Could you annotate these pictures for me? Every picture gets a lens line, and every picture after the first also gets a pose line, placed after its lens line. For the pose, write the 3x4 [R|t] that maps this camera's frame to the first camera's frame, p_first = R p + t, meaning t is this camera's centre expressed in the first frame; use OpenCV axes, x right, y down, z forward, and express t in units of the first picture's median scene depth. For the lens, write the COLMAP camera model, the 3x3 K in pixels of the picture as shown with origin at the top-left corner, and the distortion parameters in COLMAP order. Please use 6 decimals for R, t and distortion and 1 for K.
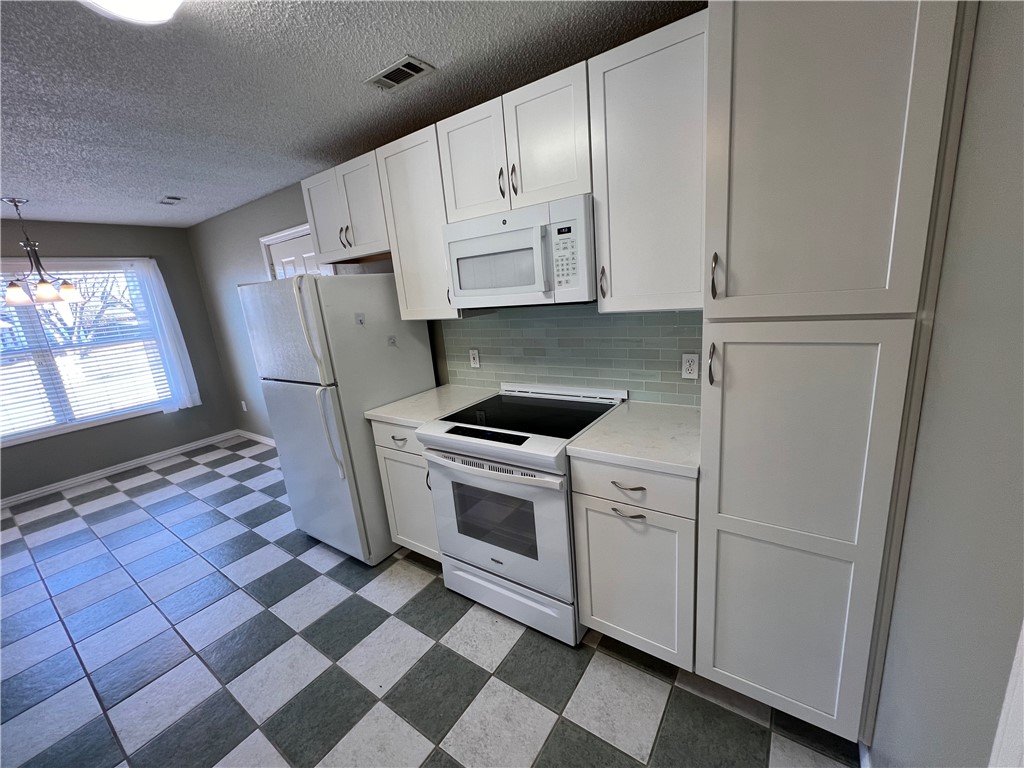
lens RADIAL K [[411.7, 0, 515.4], [0, 411.7, 384.0], [0, 0, 1]] dist [-0.002155, 0.000232]
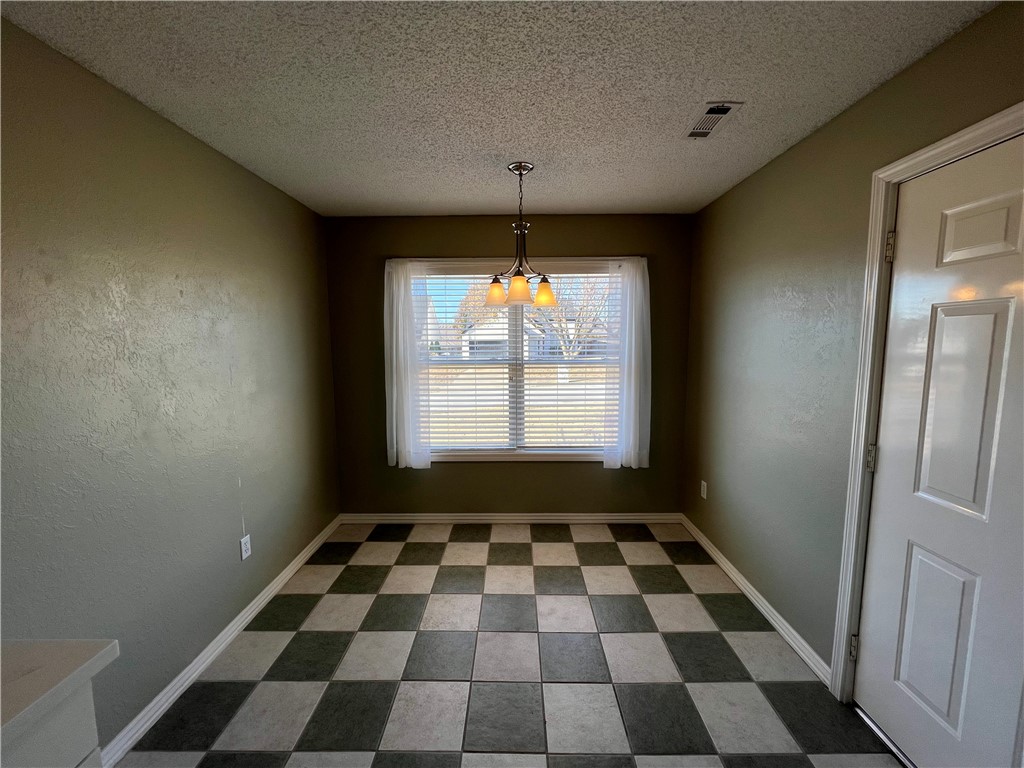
lens RADIAL K [[409.2, 0, 514.0], [0, 409.2, 382.9], [0, 0, 1]] dist [0.001456, 0.000011]
pose [[0.564624, 0.169563, -0.807742, -0.394050], [-0.233898, 0.971420, 0.040425, -0.067104], [0.791512, 0.166104, 0.588148, 0.433365]]
